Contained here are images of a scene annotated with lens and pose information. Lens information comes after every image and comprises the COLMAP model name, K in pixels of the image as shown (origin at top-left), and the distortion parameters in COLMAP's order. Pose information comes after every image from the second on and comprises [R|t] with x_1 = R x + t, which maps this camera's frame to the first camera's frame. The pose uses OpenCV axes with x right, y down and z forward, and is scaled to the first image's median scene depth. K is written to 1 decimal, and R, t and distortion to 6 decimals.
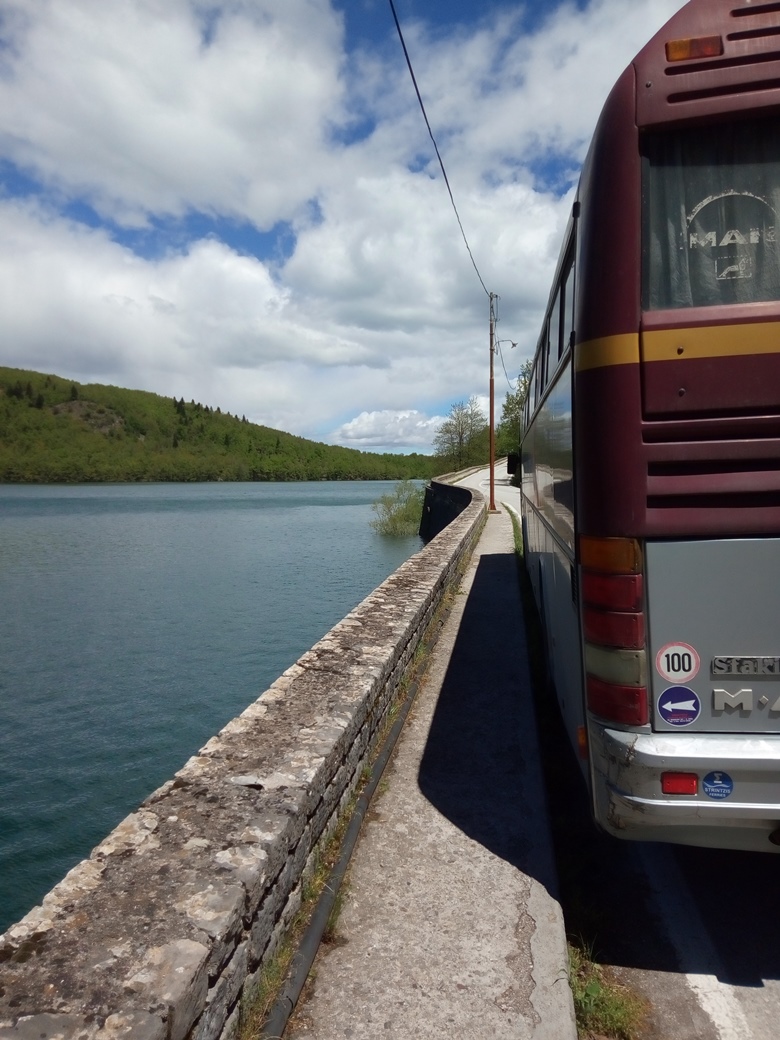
lens RADIAL K [[761.4, 0, 390.0], [0, 761.4, 520.0], [0, 0, 1]] dist [0.022072, 0.003089]
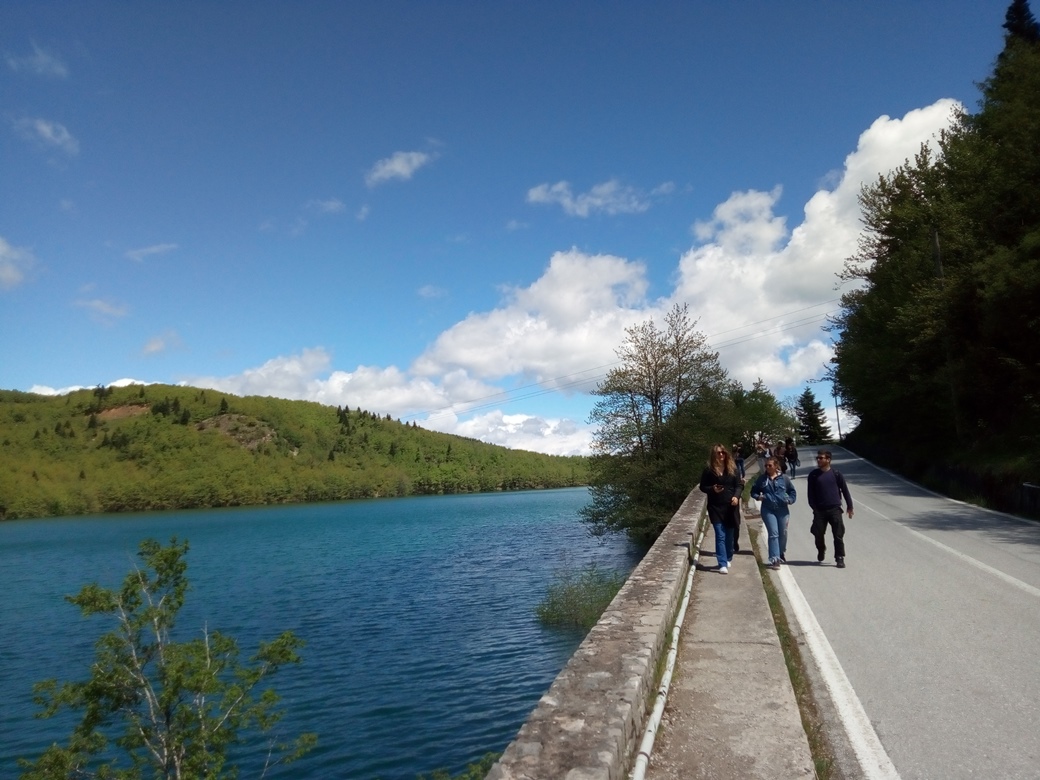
lens RADIAL K [[761.4, 0, 516.3], [0, 761.4, 390.7], [0, 0, 1]] dist [0.022072, 0.003089]
pose [[0.994034, -0.057324, -0.092787, 0.016650], [0.040124, 0.983280, -0.177626, -0.011295], [0.101418, 0.172844, 0.979714, 0.170868]]
